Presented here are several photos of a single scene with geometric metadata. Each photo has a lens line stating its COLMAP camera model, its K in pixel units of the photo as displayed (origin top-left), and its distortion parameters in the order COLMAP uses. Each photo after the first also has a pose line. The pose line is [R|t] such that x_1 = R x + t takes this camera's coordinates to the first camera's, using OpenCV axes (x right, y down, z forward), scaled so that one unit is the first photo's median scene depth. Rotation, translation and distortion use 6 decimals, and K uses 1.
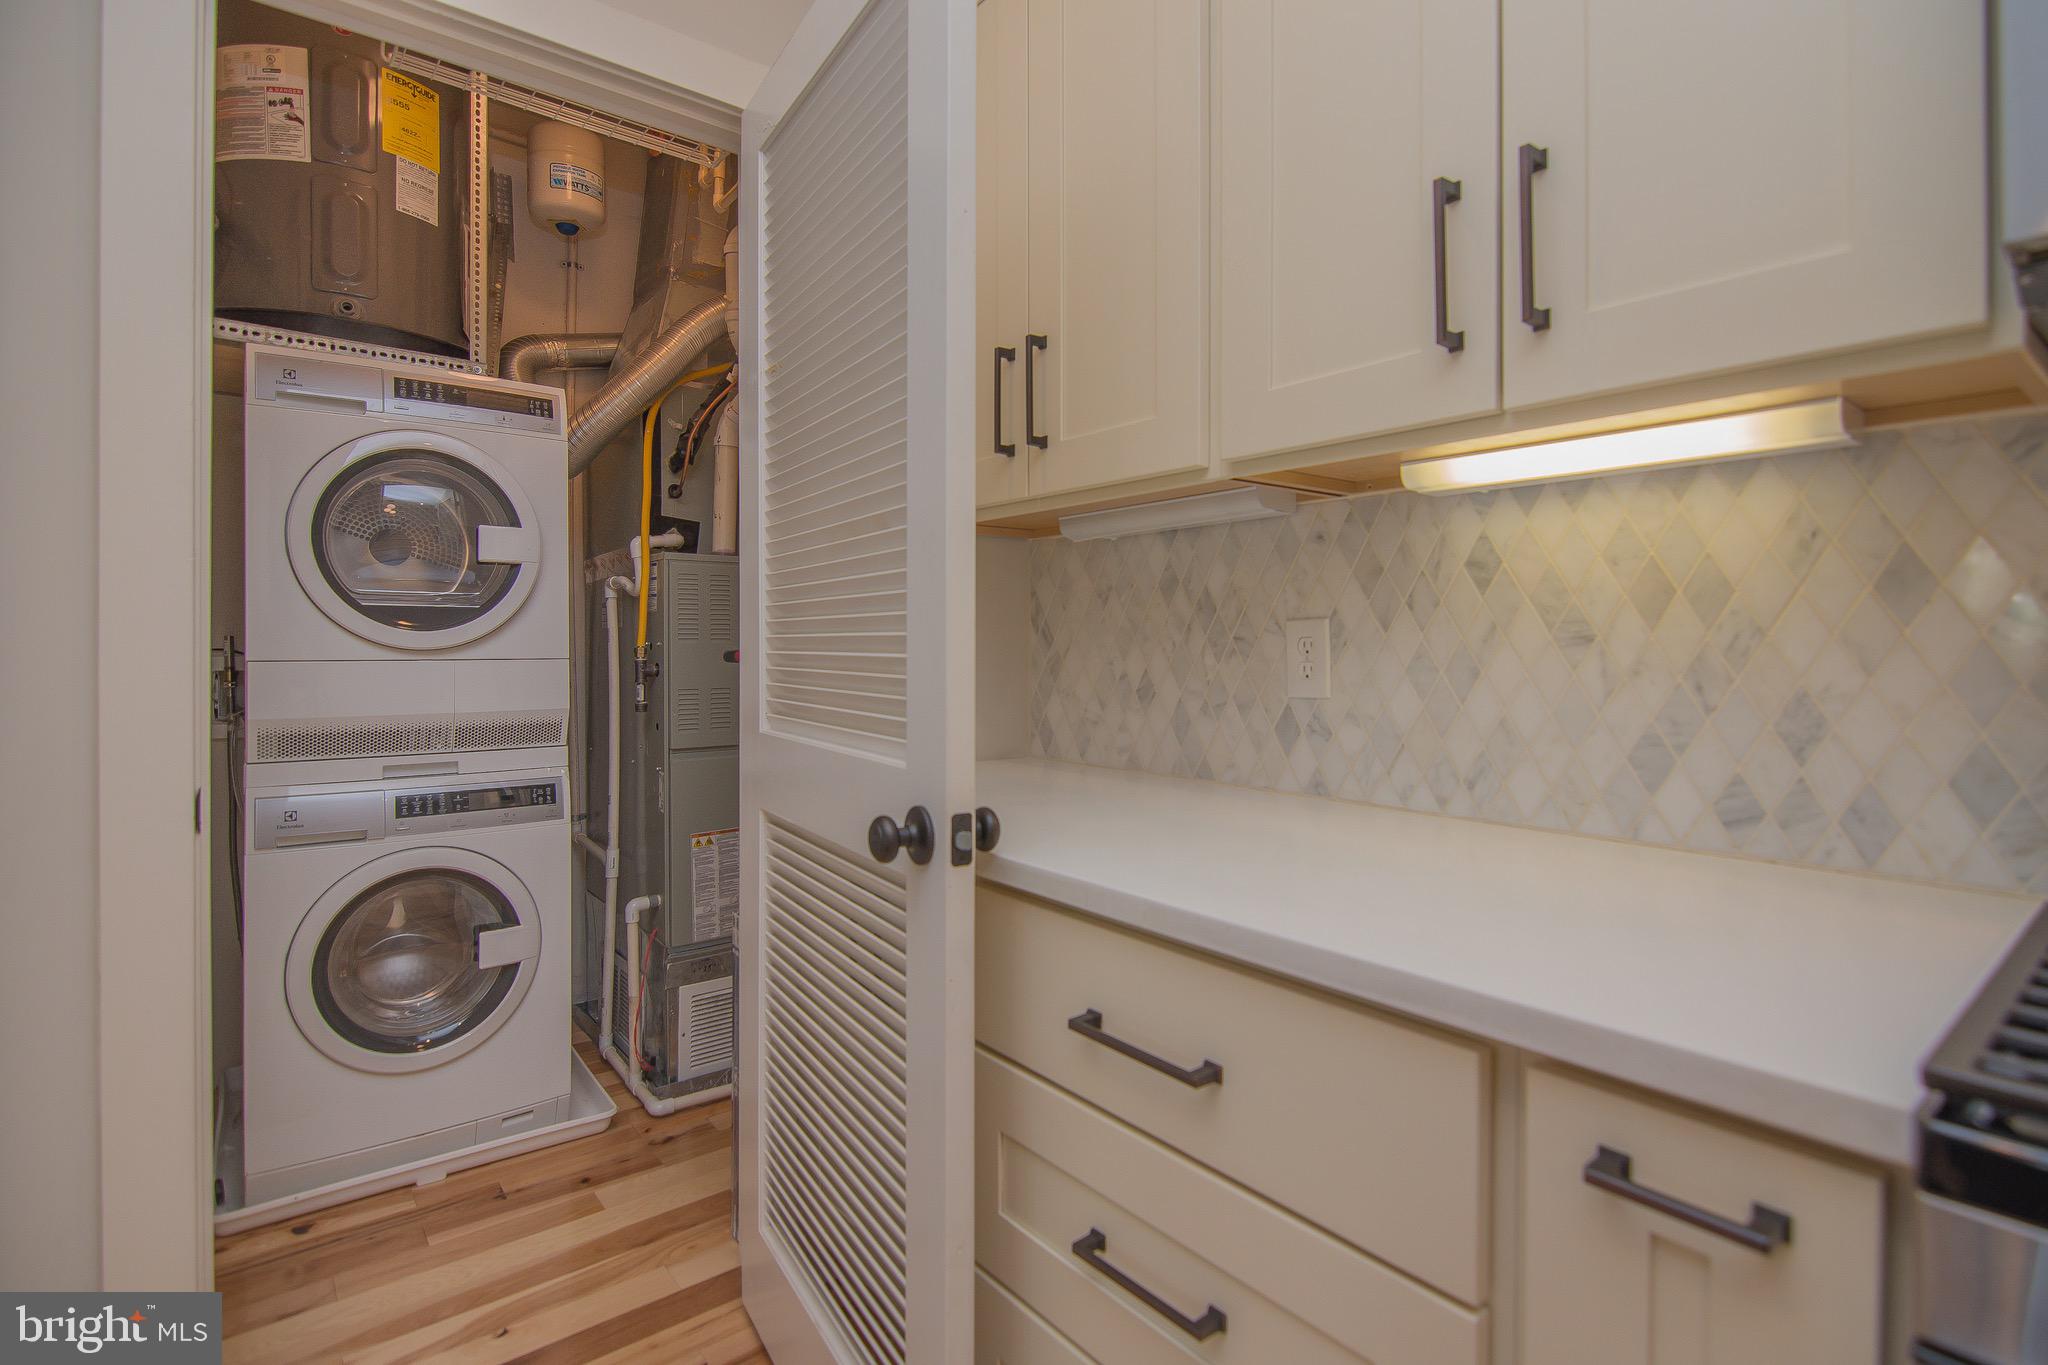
lens RADIAL K [[980.7, 0, 1010.8], [0, 980.7, 647.4], [0, 0, 1]] dist [0.003435, -0.009022]
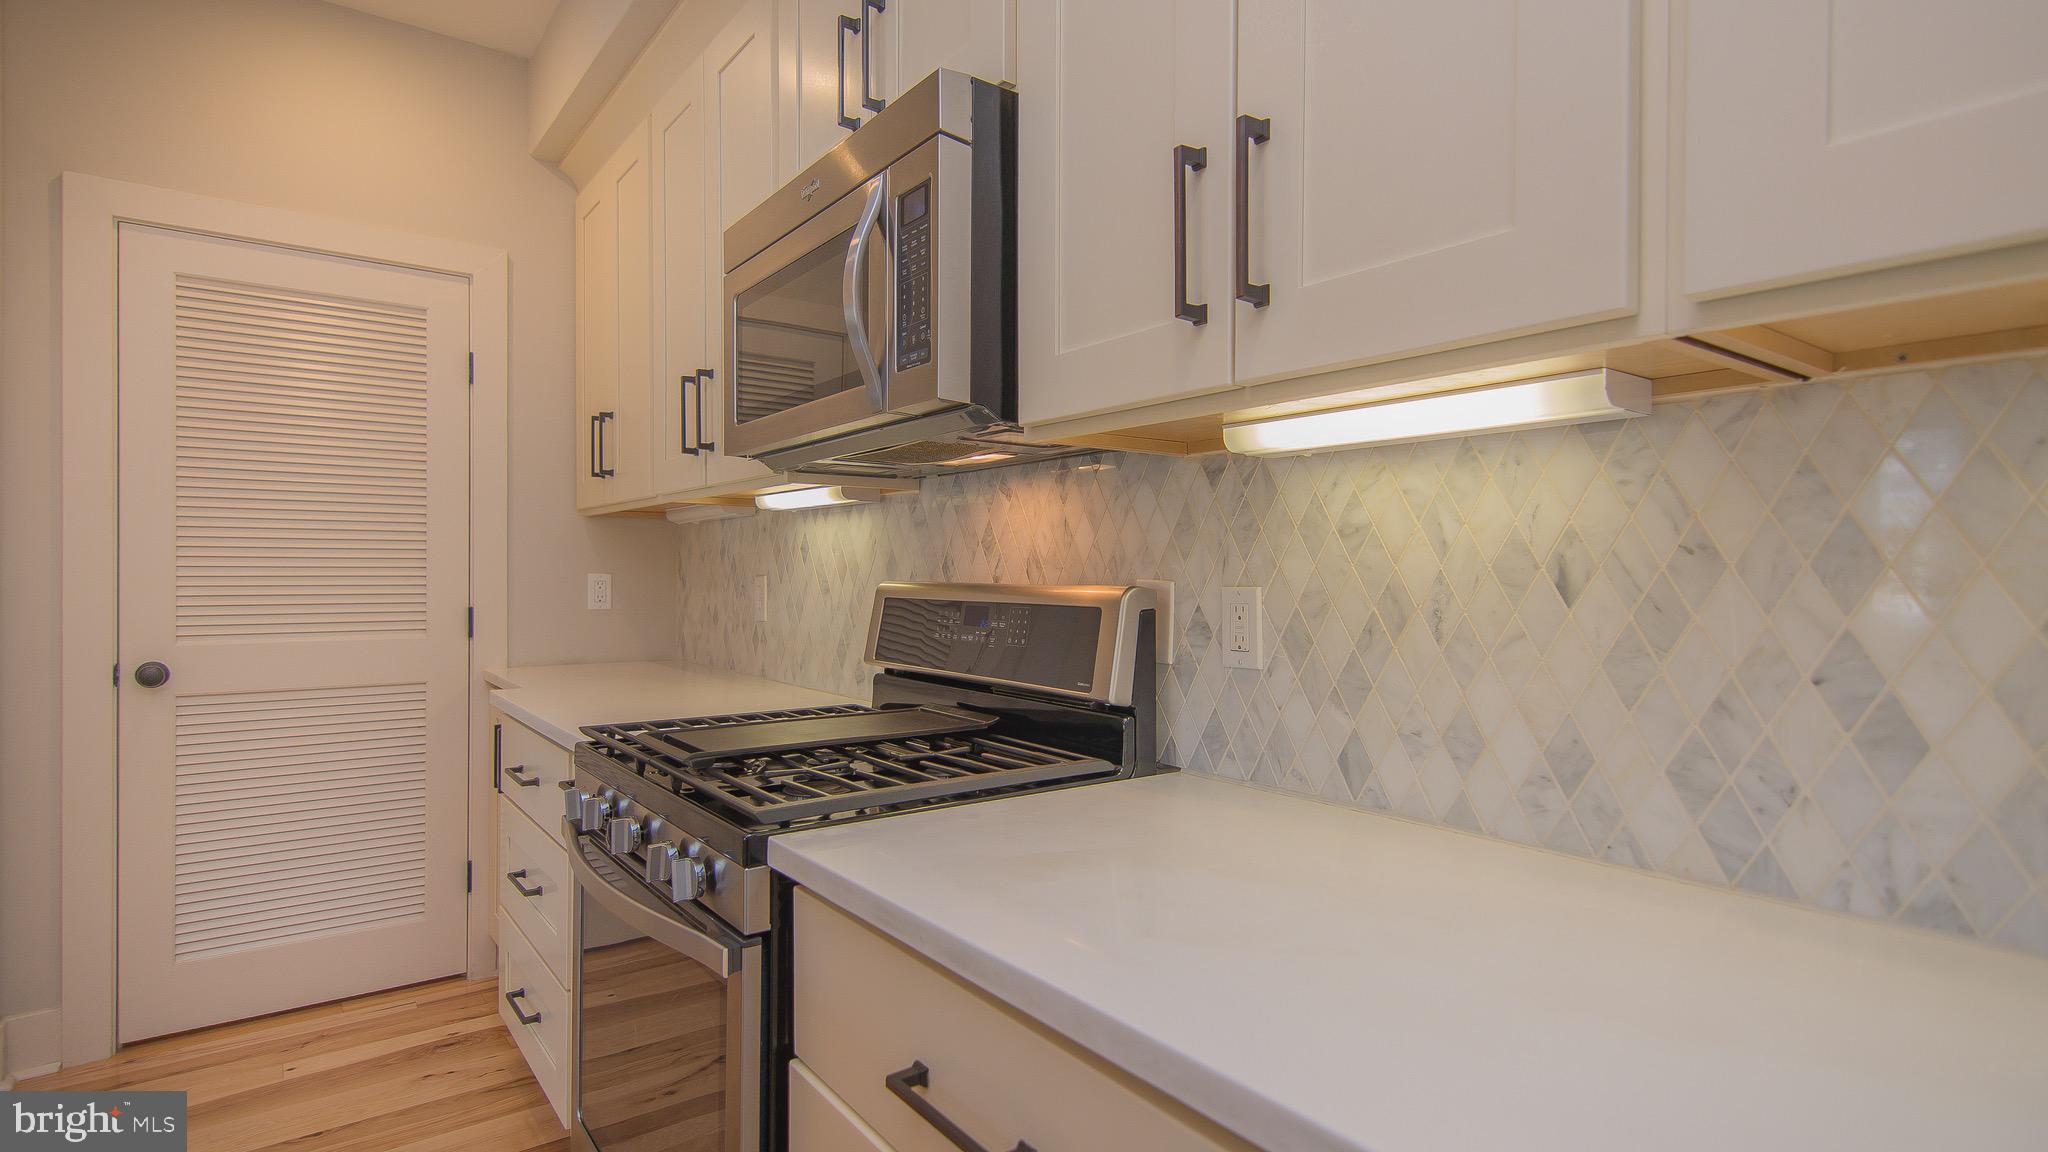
lens RADIAL K [[1011.8, 0, 1024.0], [0, 1011.8, 576.0], [0, 0, 1]] dist [0.010789, -0.000410]
pose [[0.999784, 0.005397, -0.020074, 1.003219], [-0.005400, 0.999985, -0.000097, -0.038212], [0.020073, 0.000206, 0.999798, -0.976865]]
